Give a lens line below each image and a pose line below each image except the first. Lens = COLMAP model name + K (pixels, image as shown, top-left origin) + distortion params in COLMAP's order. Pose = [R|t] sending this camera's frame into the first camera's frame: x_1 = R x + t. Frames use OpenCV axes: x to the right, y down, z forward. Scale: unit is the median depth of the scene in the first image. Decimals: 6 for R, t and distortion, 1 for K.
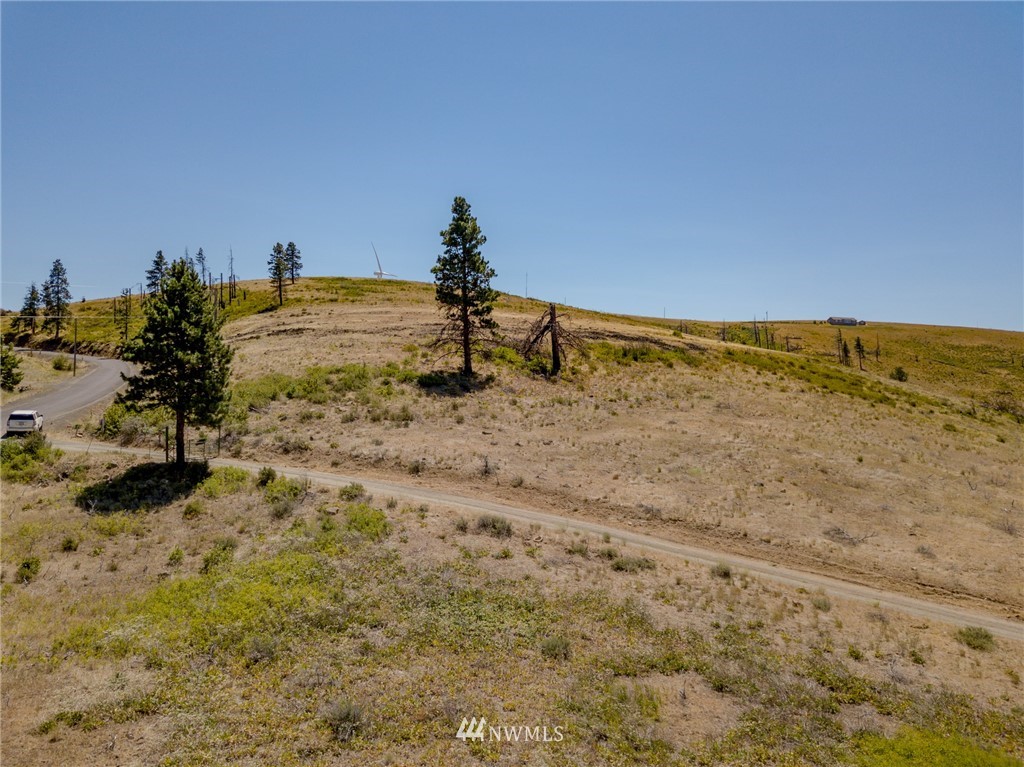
lens RADIAL K [[774.1, 0, 503.7], [0, 774.1, 384.0], [0, 0, 1]] dist [0.015238, 0.005088]
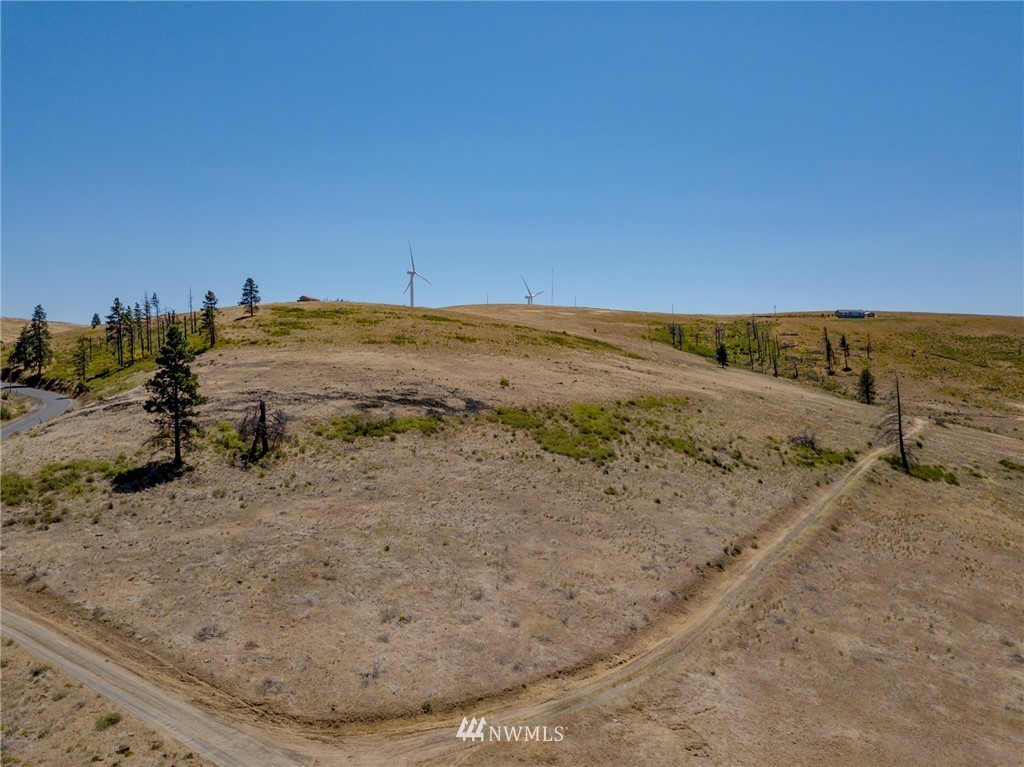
lens RADIAL K [[774.1, 0, 503.7], [0, 774.1, 384.0], [0, 0, 1]] dist [0.015238, 0.005088]
pose [[0.995811, -0.020325, -0.089150, 0.493864], [0.022284, 0.999531, 0.021028, -0.130362], [0.088680, -0.022926, 0.995796, -0.184406]]
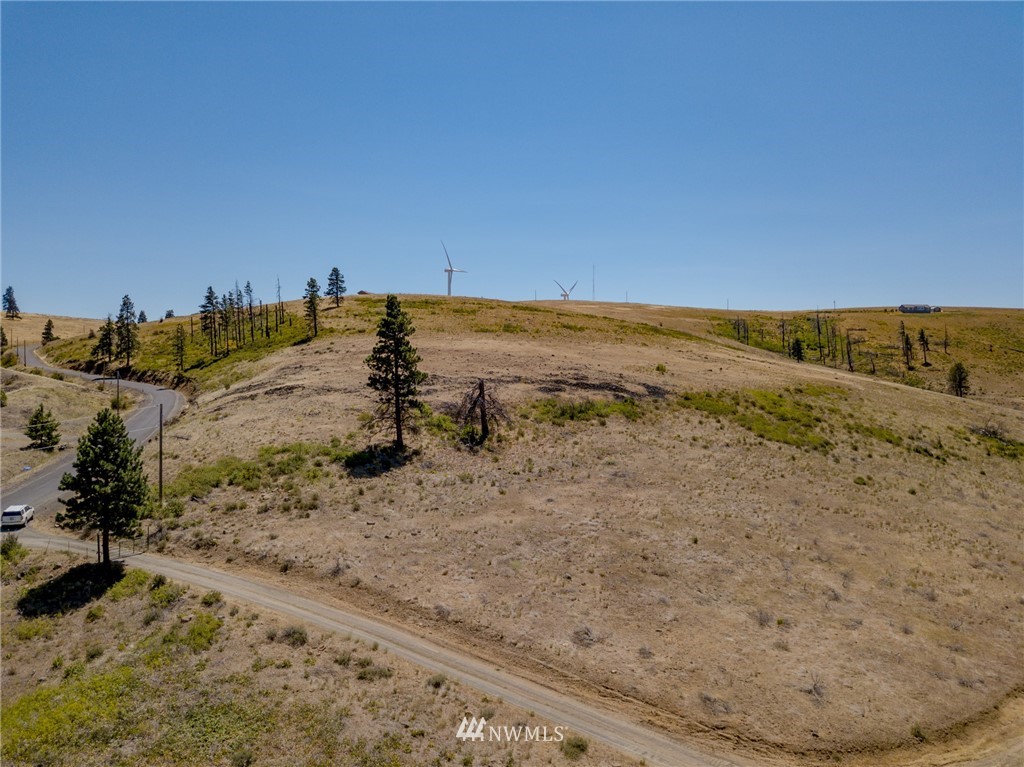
lens RADIAL K [[774.1, 0, 503.7], [0, 774.1, 384.0], [0, 0, 1]] dist [0.015238, 0.005088]
pose [[0.993788, -0.020120, -0.109460, 0.193619], [0.022359, 0.999564, 0.019263, -0.103594], [0.109025, -0.021591, 0.993805, -0.107734]]
